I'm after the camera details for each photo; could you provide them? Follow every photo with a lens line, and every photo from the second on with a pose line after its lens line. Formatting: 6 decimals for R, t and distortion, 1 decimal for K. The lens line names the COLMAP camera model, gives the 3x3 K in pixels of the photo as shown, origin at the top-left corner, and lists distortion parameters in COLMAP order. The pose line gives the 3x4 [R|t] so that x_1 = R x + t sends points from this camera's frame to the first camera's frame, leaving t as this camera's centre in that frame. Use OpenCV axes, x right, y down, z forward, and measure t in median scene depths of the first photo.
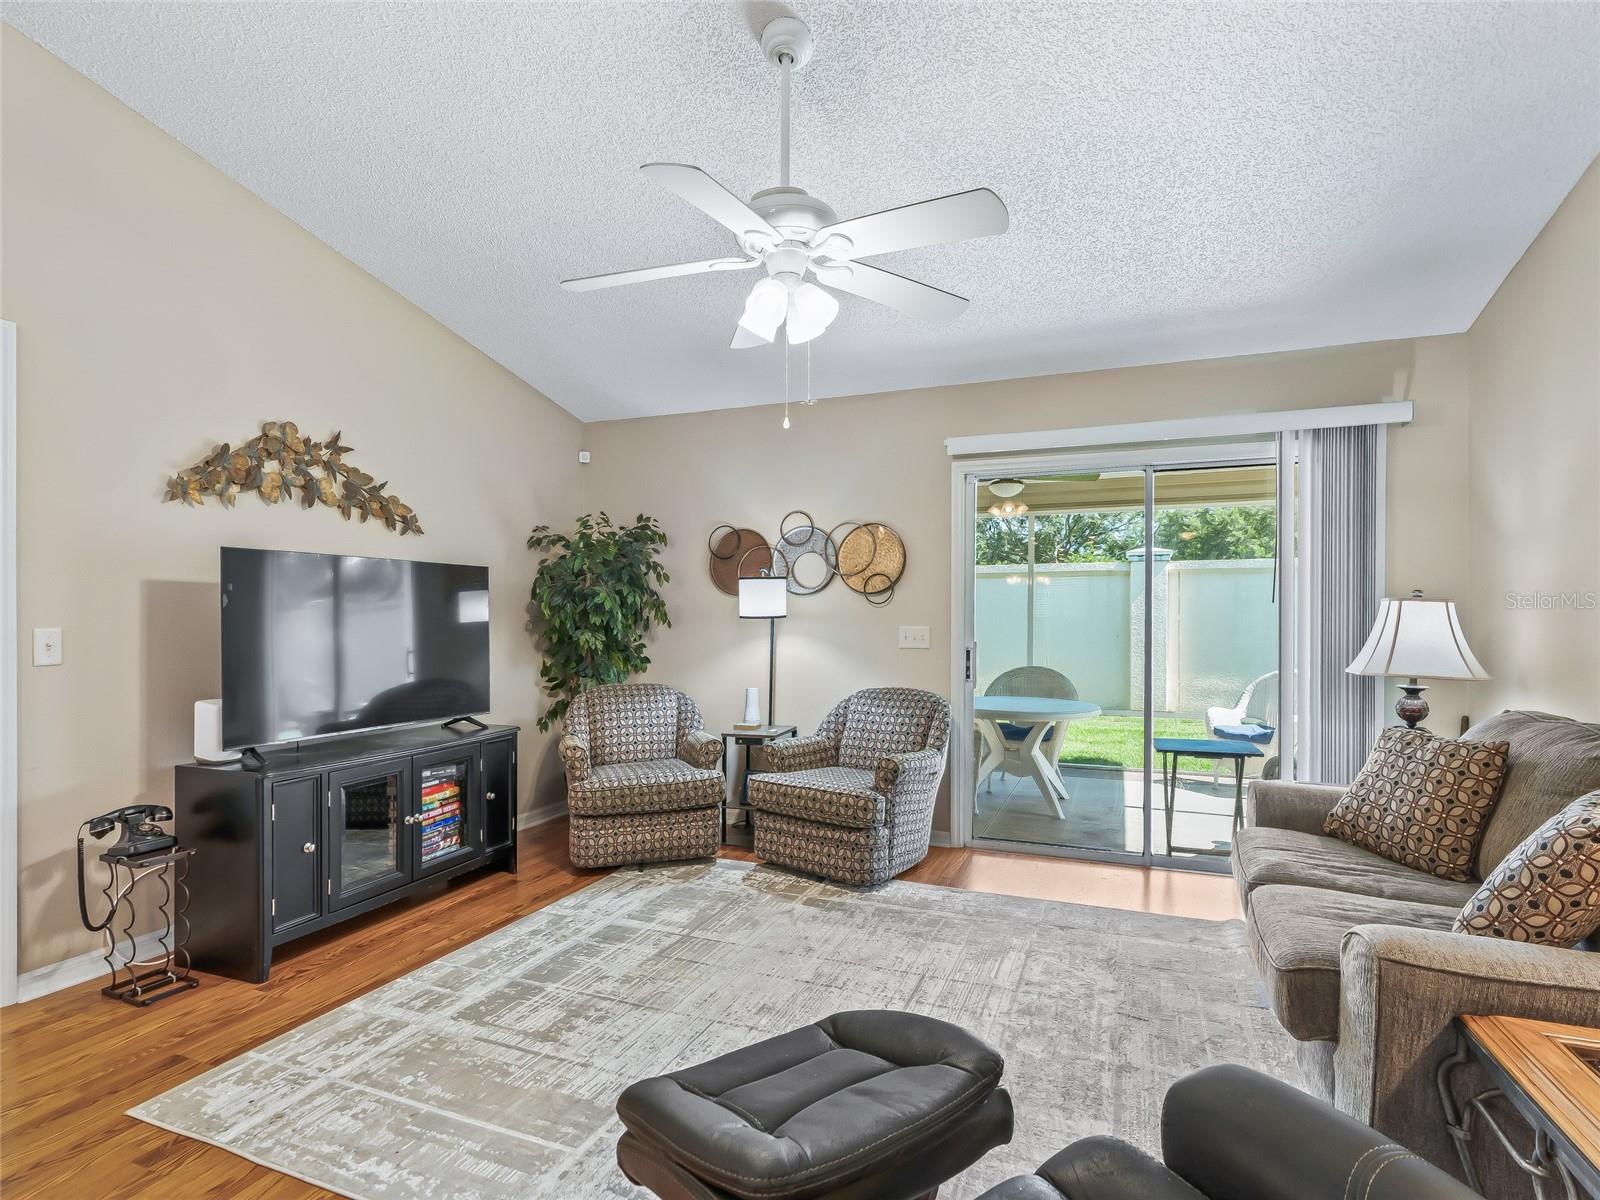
lens RADIAL K [[821.2, 0, 790.6], [0, 821.2, 621.7], [0, 0, 1]] dist [-0.006429, -0.000233]
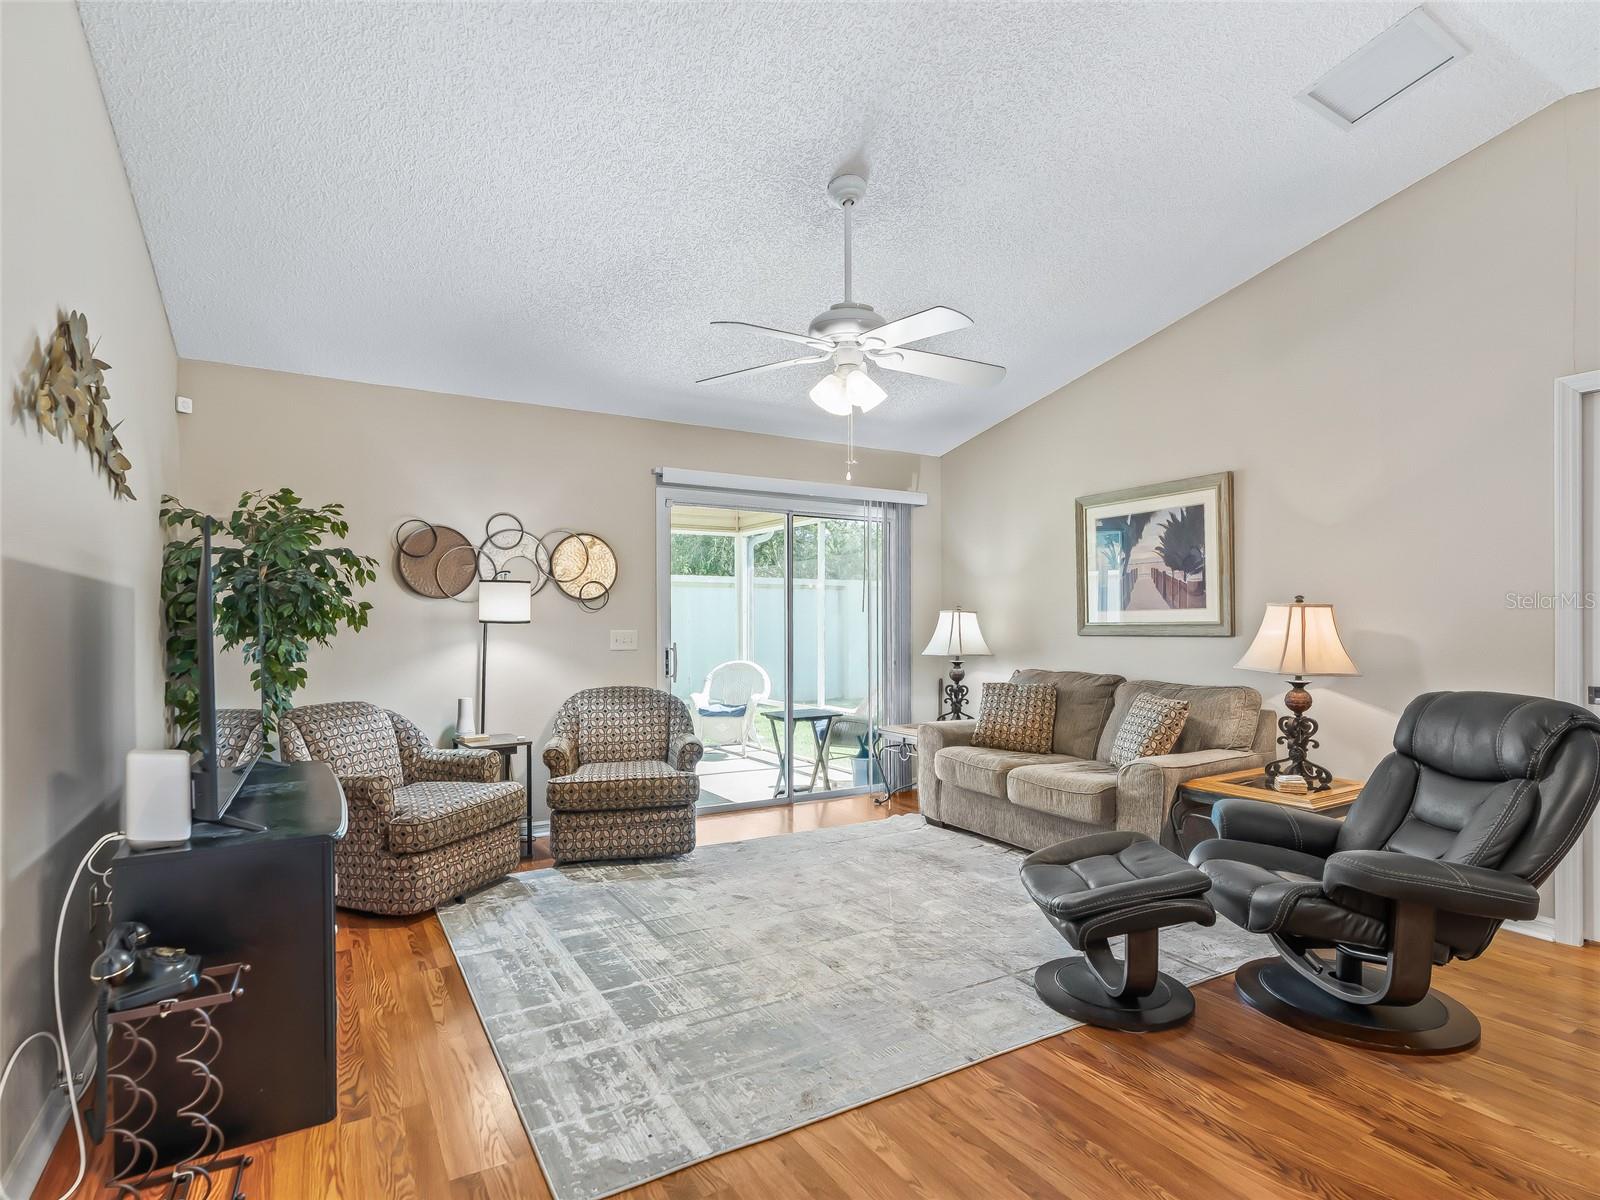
lens RADIAL K [[836.4, 0, 799.8], [0, 836.4, 623.2], [0, 0, 1]] dist [-0.000945, 0.000096]
pose [[0.606405, -0.001326, 0.795155, -0.661634], [0.005330, 0.999983, -0.002397, 0.000345], [-0.795138, 0.005692, 0.606402, 0.138976]]
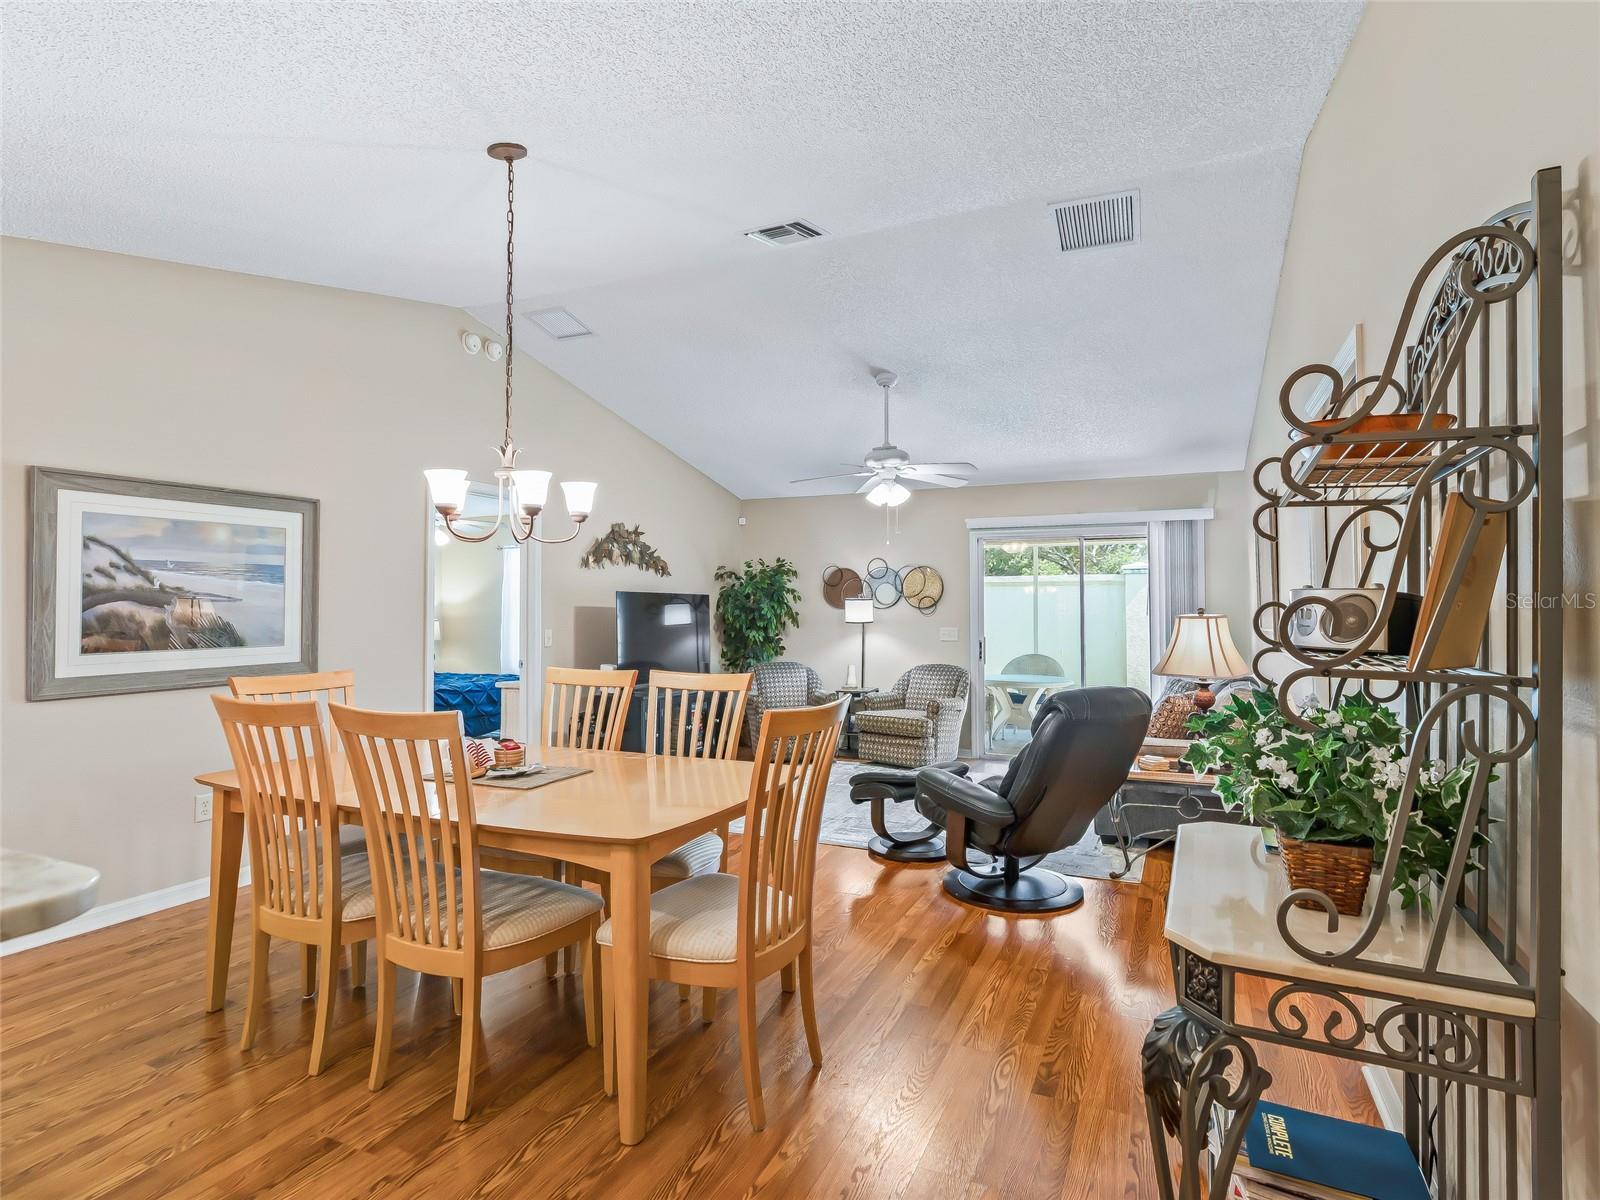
lens RADIAL K [[822.7, 0, 793.7], [0, 822.7, 582.9], [0, 0, 1]] dist [-0.001738, 0.001160]
pose [[0.998791, -0.002183, -0.049102, -0.093419], [0.000116, 0.999115, -0.042066, -0.016533], [0.049150, 0.042009, 0.997908, -0.779530]]
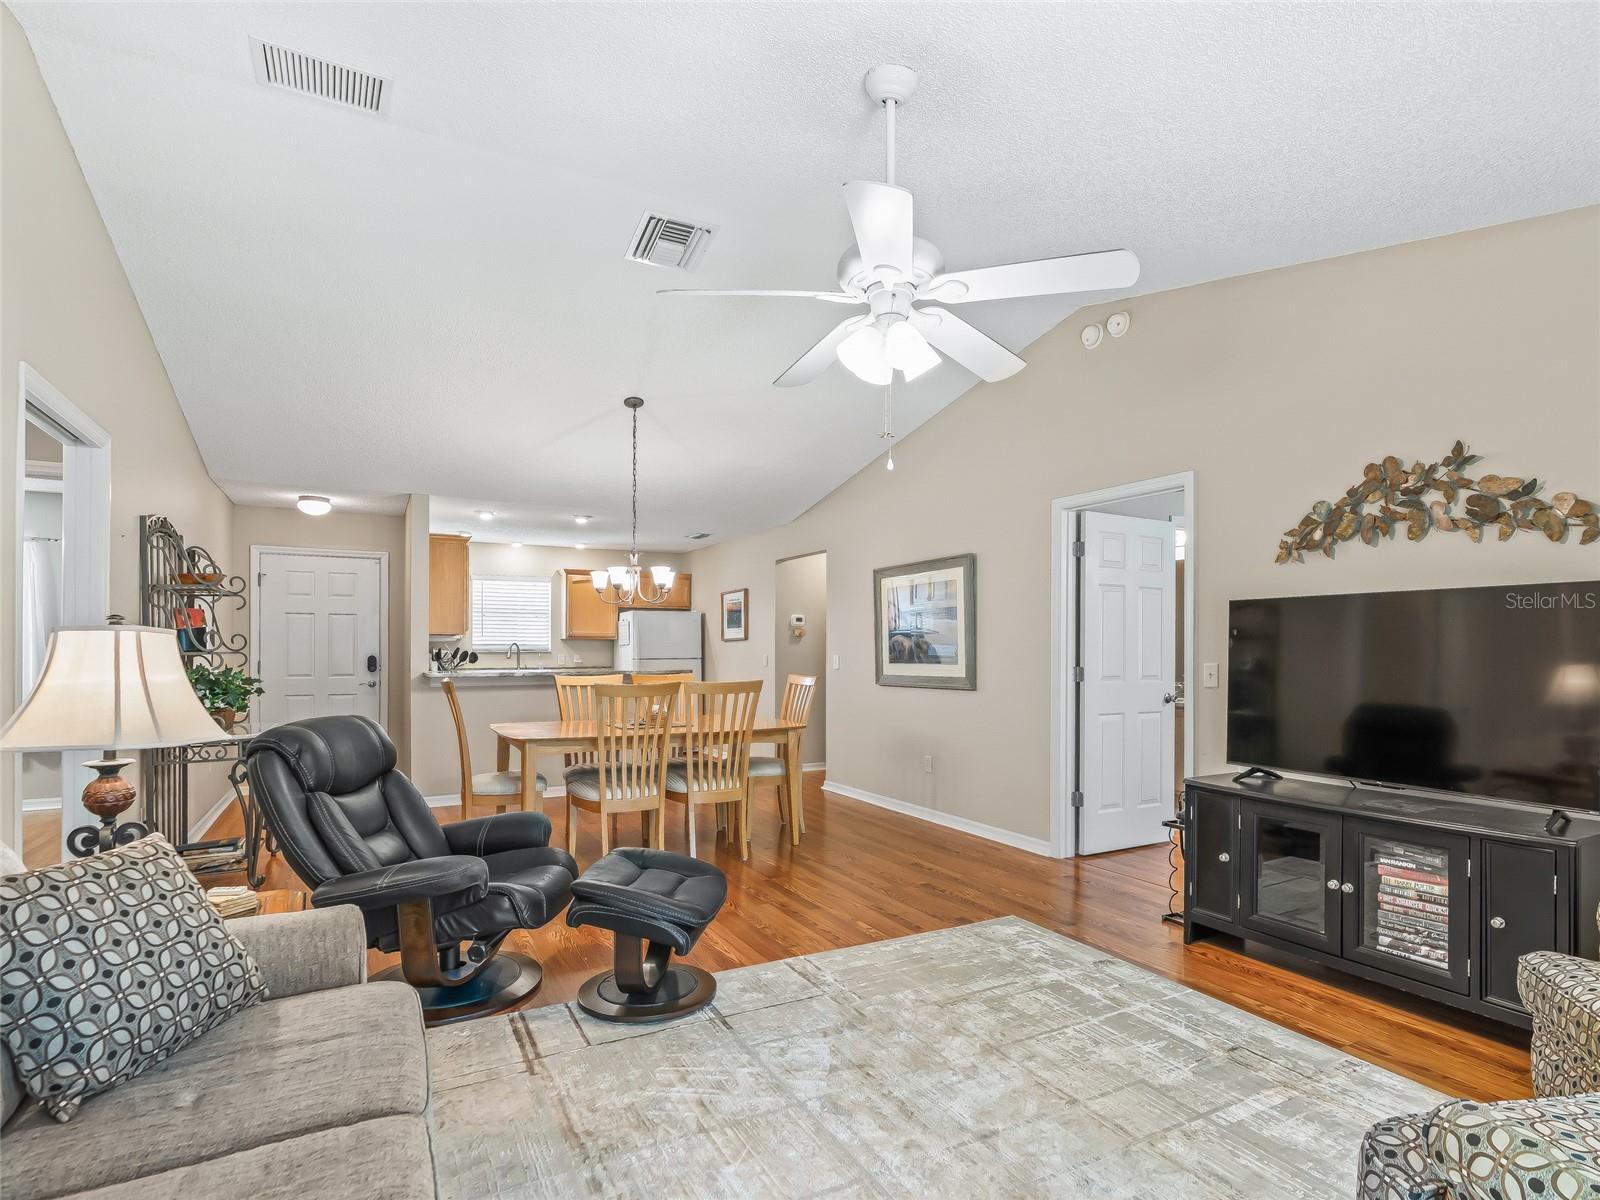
lens RADIAL K [[816.3, 0, 801.2], [0, 816.3, 605.5], [0, 0, 1]] dist [-0.005004, 0.000882]
pose [[-0.633156, -0.041432, -0.772914, 0.491972], [-0.006680, 0.998822, -0.048069, -0.013299], [0.773995, -0.025272, -0.632687, 0.905504]]
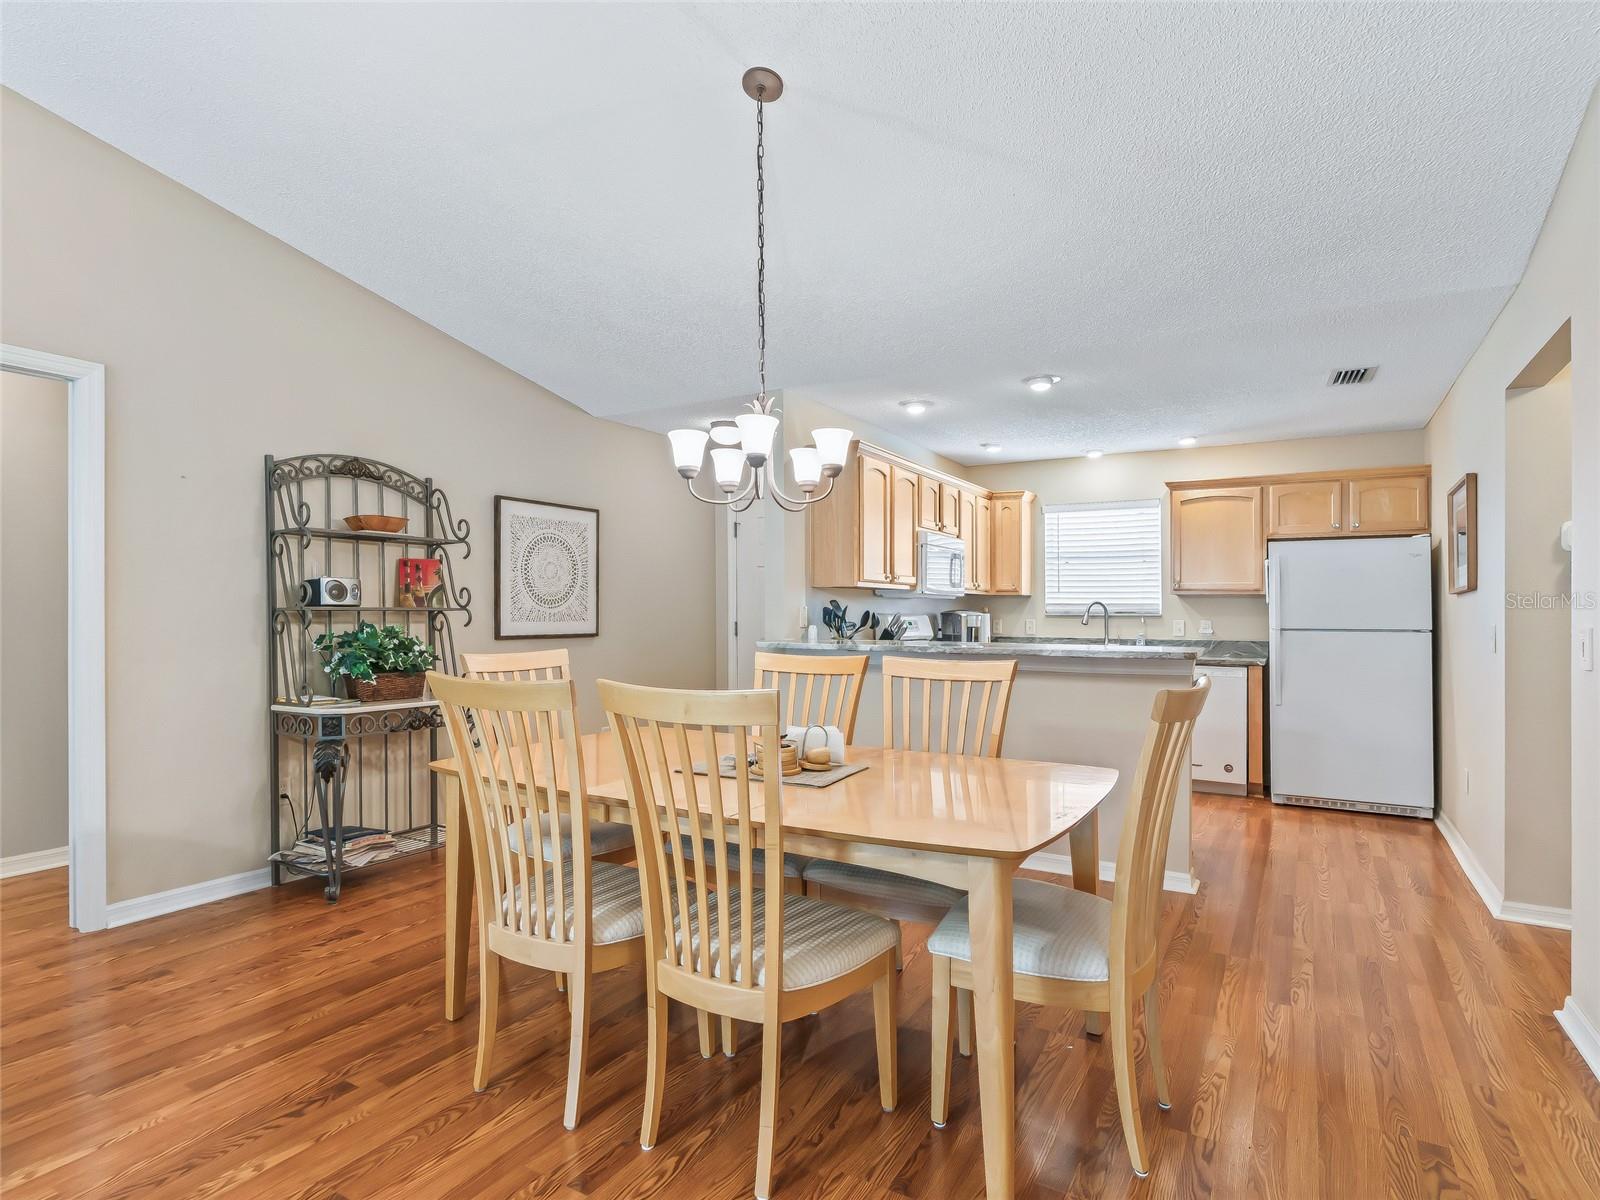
lens RADIAL K [[874.2, 0, 799.1], [0, 874.2, 595.2], [0, 0, 1]] dist [0.001560, 0.000656]
pose [[-0.990046, -0.005149, 0.140649, -0.468645], [-0.006436, 0.999941, -0.008698, -0.006904], [-0.140596, -0.009517, -0.990021, 0.525293]]
